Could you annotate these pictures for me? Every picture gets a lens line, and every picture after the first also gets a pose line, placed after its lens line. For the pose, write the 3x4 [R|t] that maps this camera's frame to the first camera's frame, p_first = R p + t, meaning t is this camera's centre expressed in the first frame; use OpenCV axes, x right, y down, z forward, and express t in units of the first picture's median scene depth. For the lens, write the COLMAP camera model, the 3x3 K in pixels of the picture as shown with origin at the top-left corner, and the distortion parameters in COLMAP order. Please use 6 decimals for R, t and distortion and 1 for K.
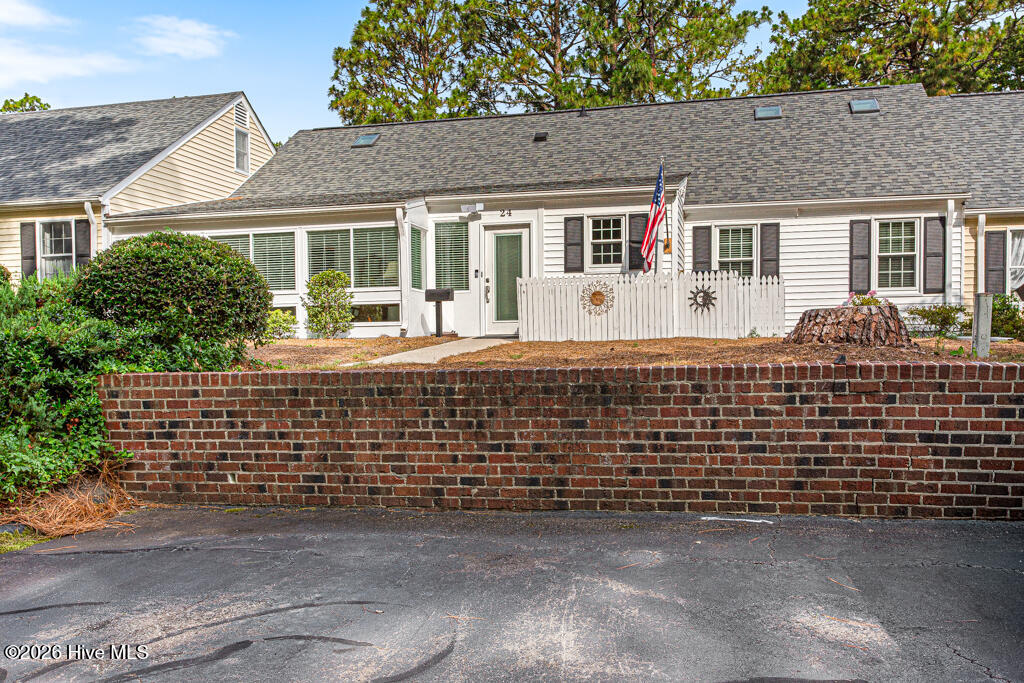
lens RADIAL K [[925.4, 0, 511.7], [0, 925.4, 344.7], [0, 0, 1]] dist [-0.006631, -0.008350]
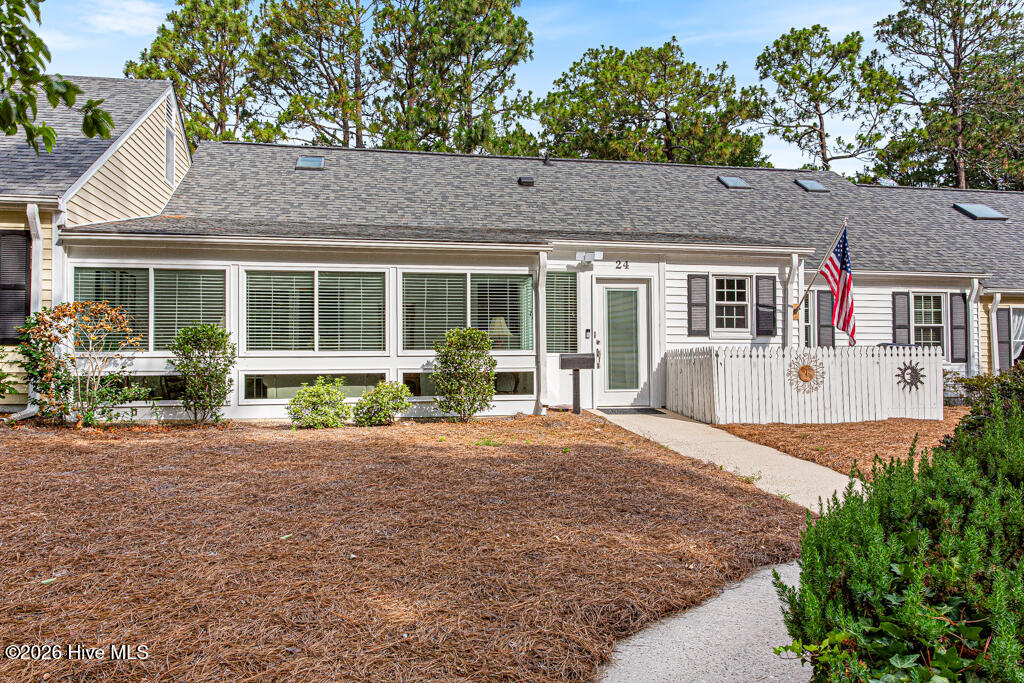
lens RADIAL K [[751.8, 0, 513.8], [0, 751.8, 341.2], [0, 0, 1]] dist [0.012141, 0.002926]
pose [[0.908888, 0.021099, 0.416506, -0.395646], [-0.008781, 0.999466, -0.031468, -0.048800], [-0.416947, 0.024944, 0.908588, 0.411451]]
